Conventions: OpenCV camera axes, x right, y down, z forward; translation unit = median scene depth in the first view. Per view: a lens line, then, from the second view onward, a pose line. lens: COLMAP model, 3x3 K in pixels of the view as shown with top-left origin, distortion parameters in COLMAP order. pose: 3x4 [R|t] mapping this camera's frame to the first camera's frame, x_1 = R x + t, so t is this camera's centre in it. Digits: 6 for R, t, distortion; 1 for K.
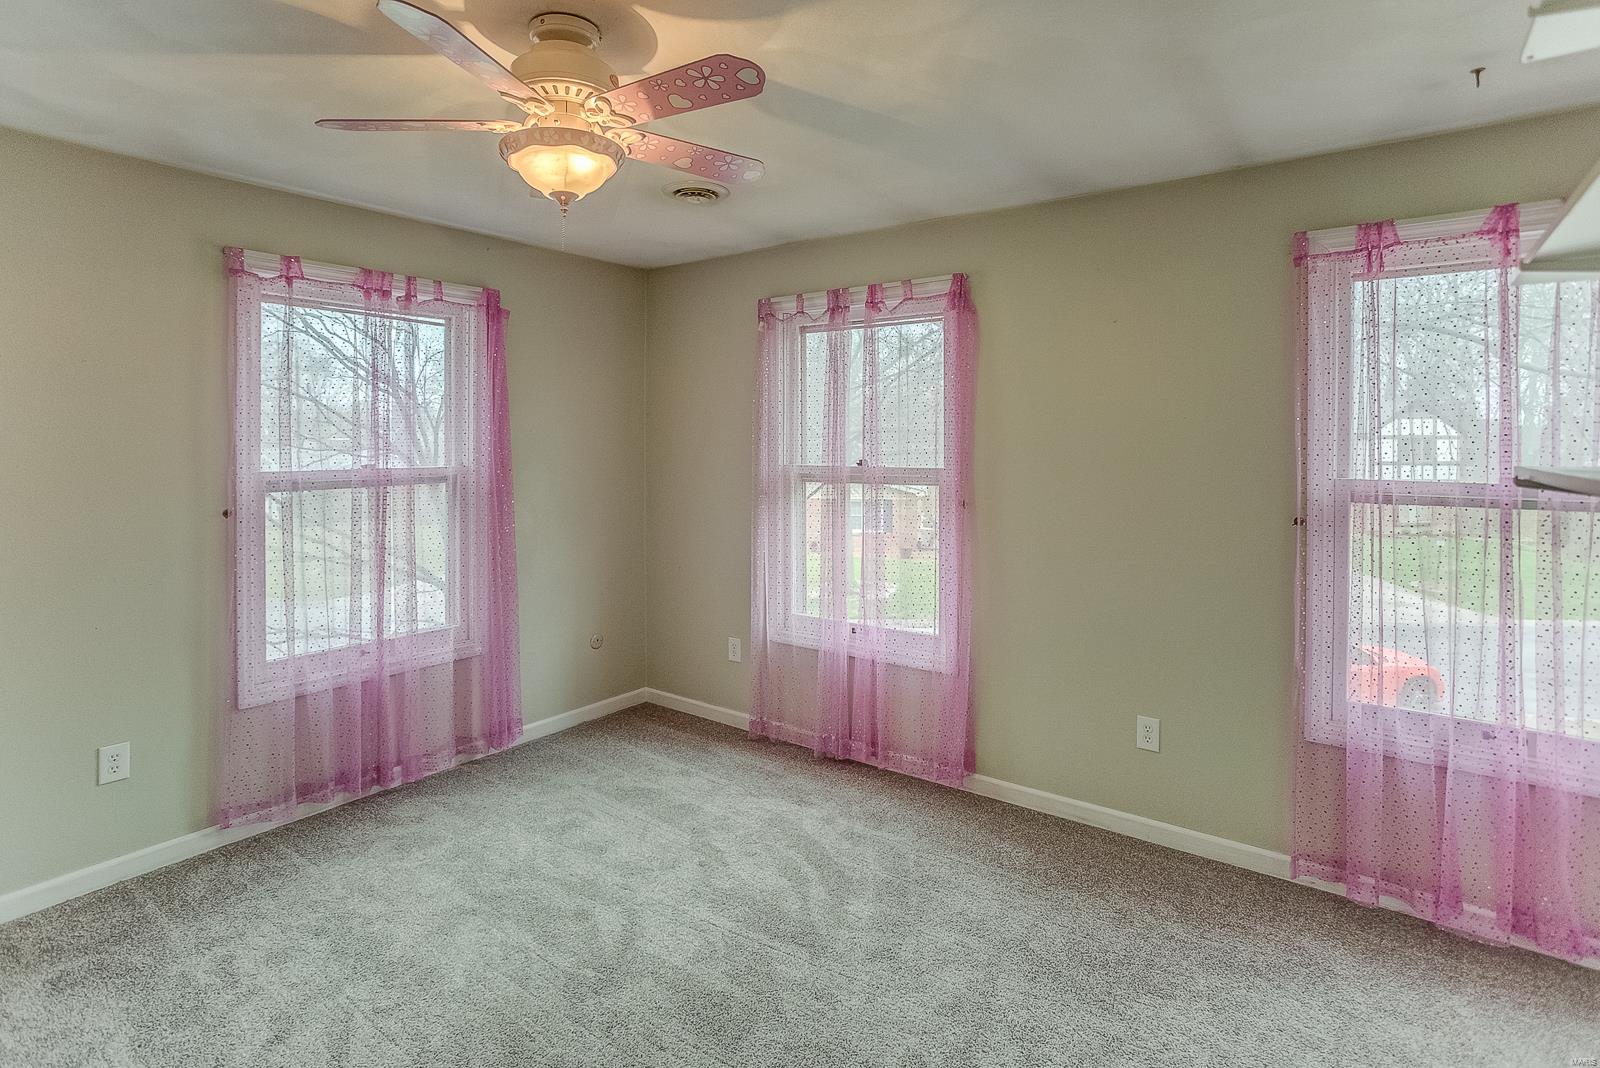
lens RADIAL K [[811.8, 0, 746.2], [0, 811.8, 433.0], [0, 0, 1]] dist [-0.045180, 0.019350]
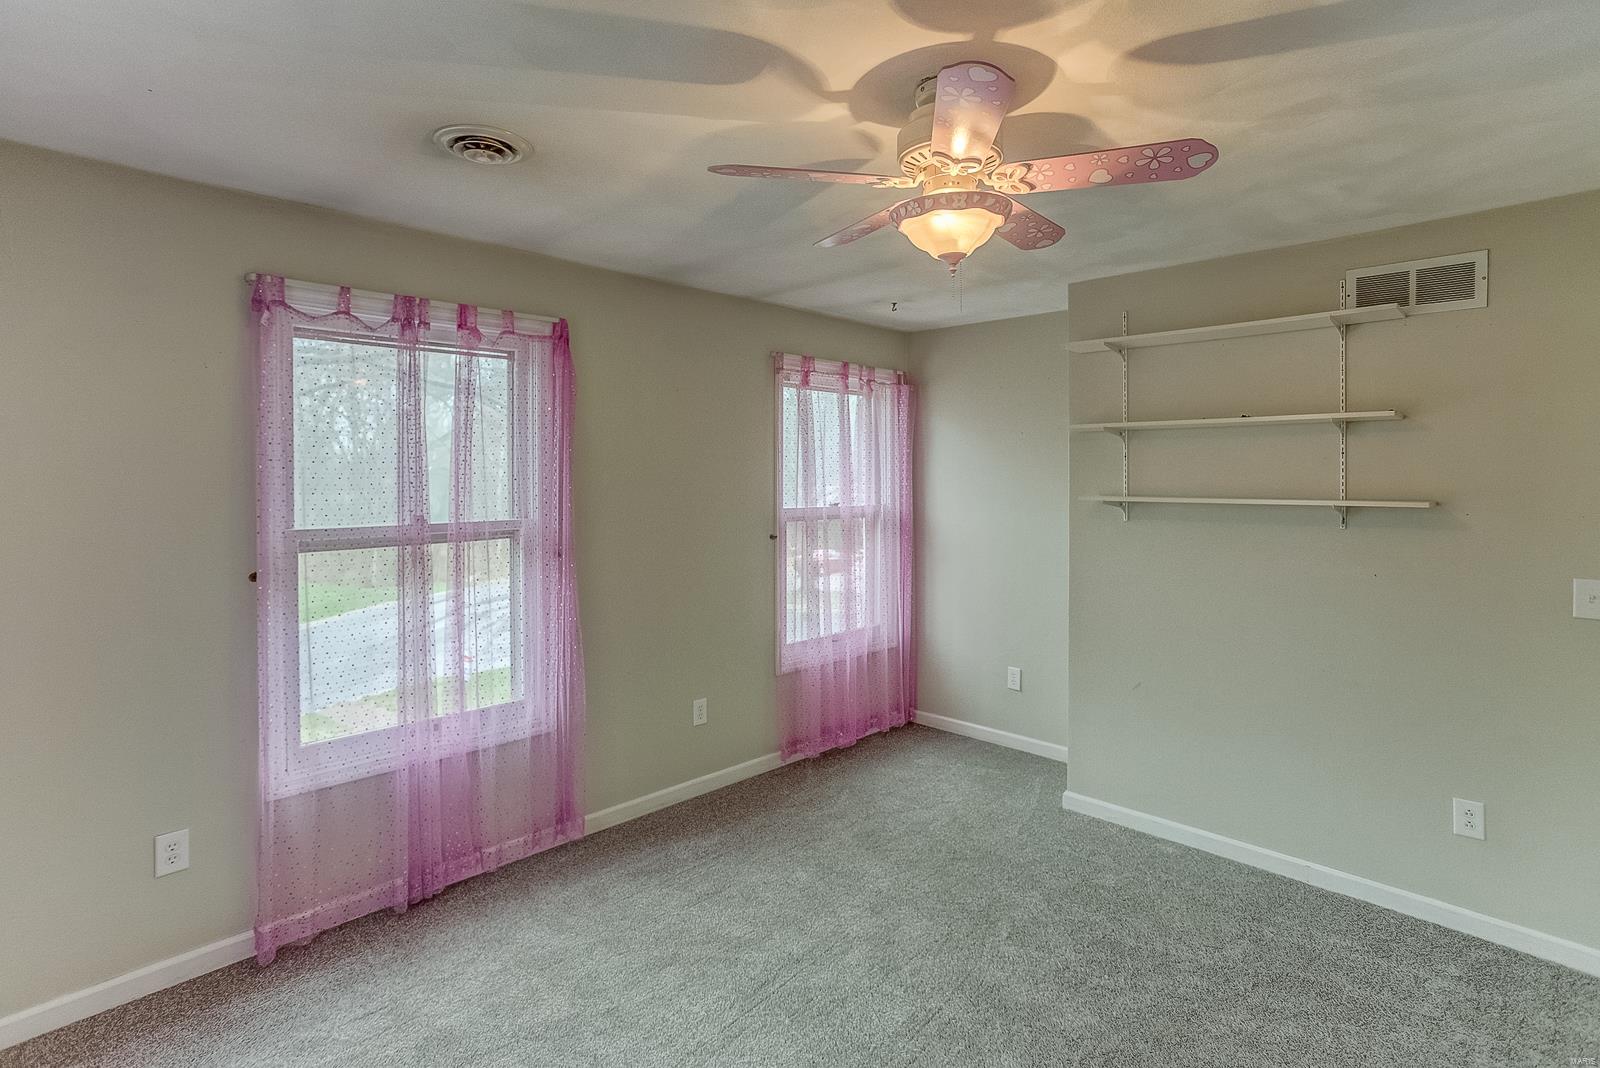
lens RADIAL K [[793.7, 0, 794.4], [0, 793.7, 464.3], [0, 0, 1]] dist [-0.053379, 0.035953]
pose [[0.109121, 0.025779, 0.993694, -0.702076], [0.011030, 0.999571, -0.027143, 0.011199], [-0.993967, 0.013922, 0.108790, 0.646157]]
